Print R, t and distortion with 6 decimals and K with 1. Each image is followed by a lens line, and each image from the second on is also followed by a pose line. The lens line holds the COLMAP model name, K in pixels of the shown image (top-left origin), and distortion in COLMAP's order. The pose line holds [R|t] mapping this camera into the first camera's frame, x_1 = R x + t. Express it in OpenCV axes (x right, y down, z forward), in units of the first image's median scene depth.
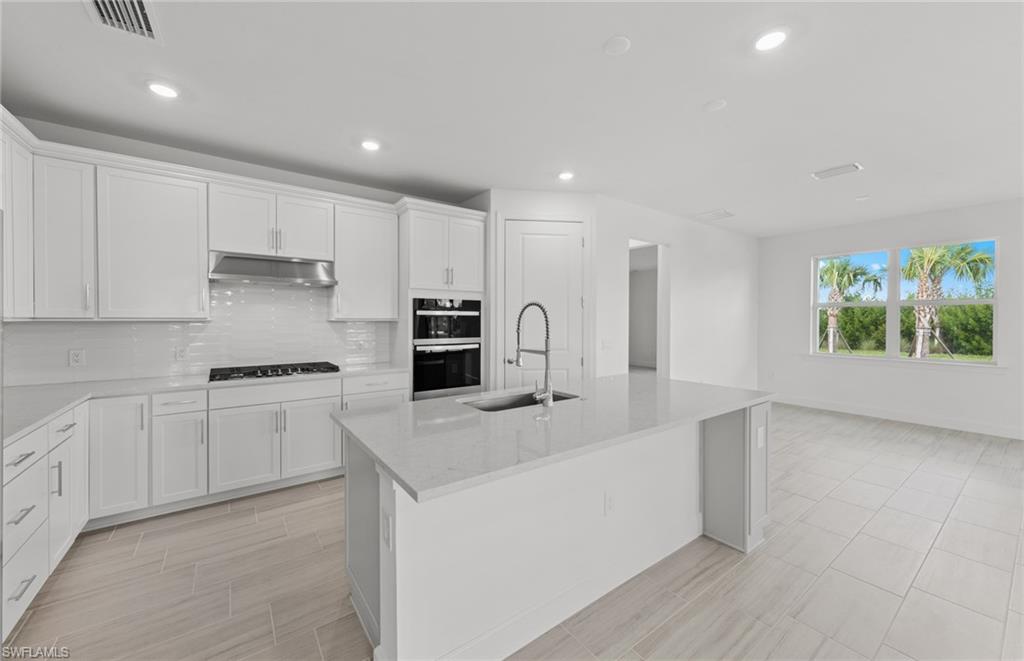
lens RADIAL K [[387.5, 0, 511.3], [0, 387.5, 326.1], [0, 0, 1]] dist [0.001282, 0.000088]
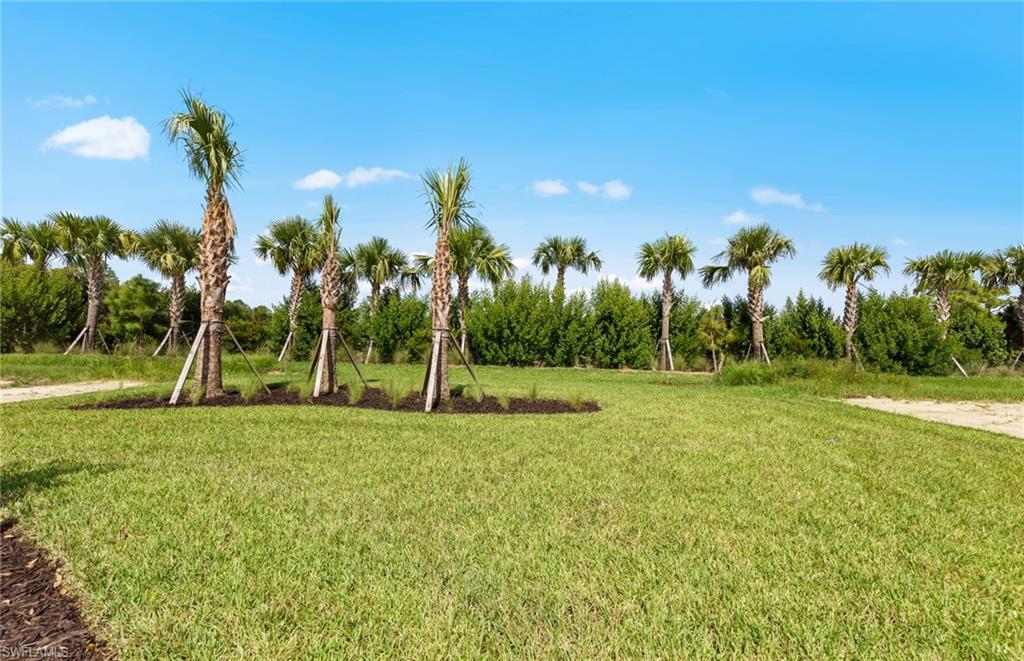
lens RADIAL K [[387.5, 0, 511.3], [0, 387.5, 326.1], [0, 0, 1]] dist [0.001282, 0.000088]
pose [[0.590123, 0.030984, 0.806719, 0.554857], [-0.010616, 0.999475, -0.030622, 0.013762], [-0.807244, 0.009506, 0.590142, 0.485493]]
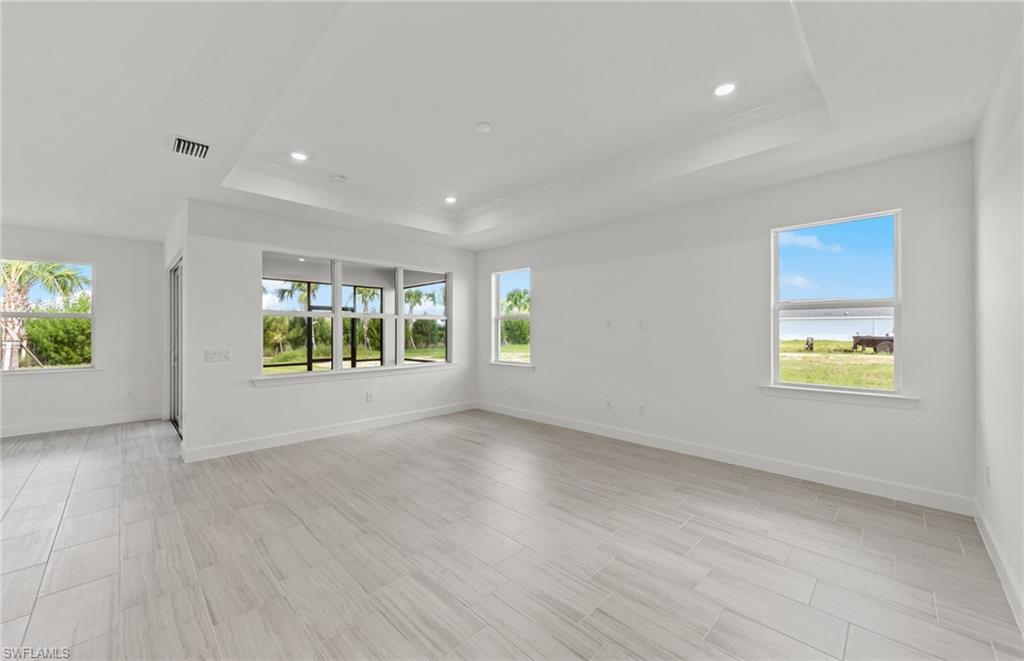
lens RADIAL K [[387.5, 0, 511.3], [0, 387.5, 326.1], [0, 0, 1]] dist [0.001282, 0.000088]
pose [[-0.164993, 0.010197, 0.986242, -0.051962], [0.019530, 0.999784, -0.007070, -0.000082], [-0.986101, 0.018095, -0.165156, -0.029684]]
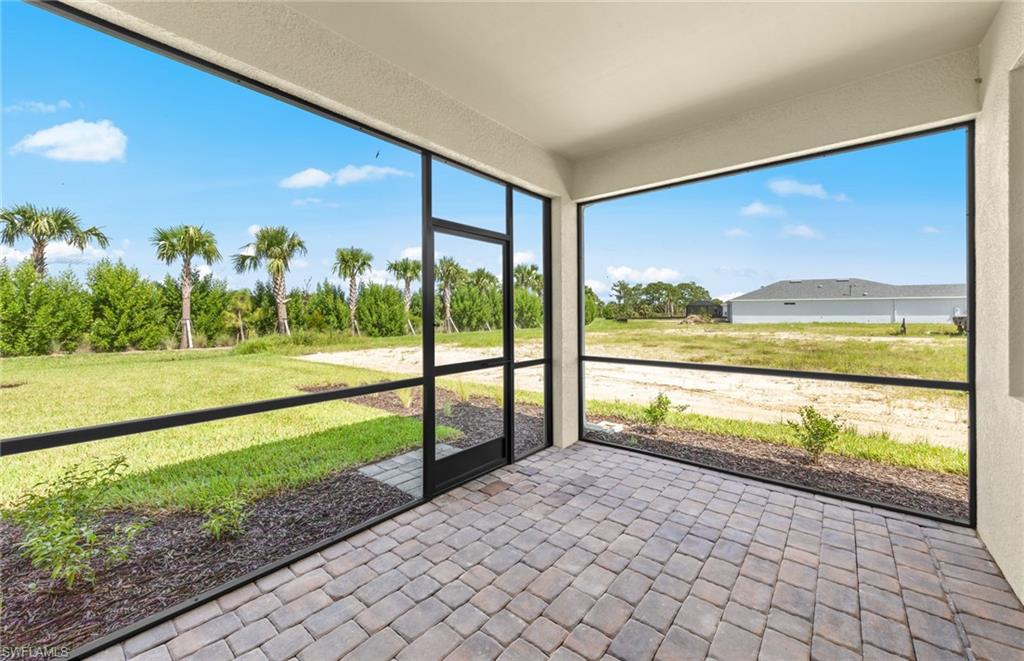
lens RADIAL K [[401.9, 0, 519.5], [0, 401.9, 313.3], [0, 0, 1]] dist [0.001260, 0.000146]
pose [[-0.259107, 0.001140, 0.965848, 0.271677], [0.020108, 0.999789, 0.004215, 0.008280], [-0.965639, 0.020513, -0.259075, 0.142882]]
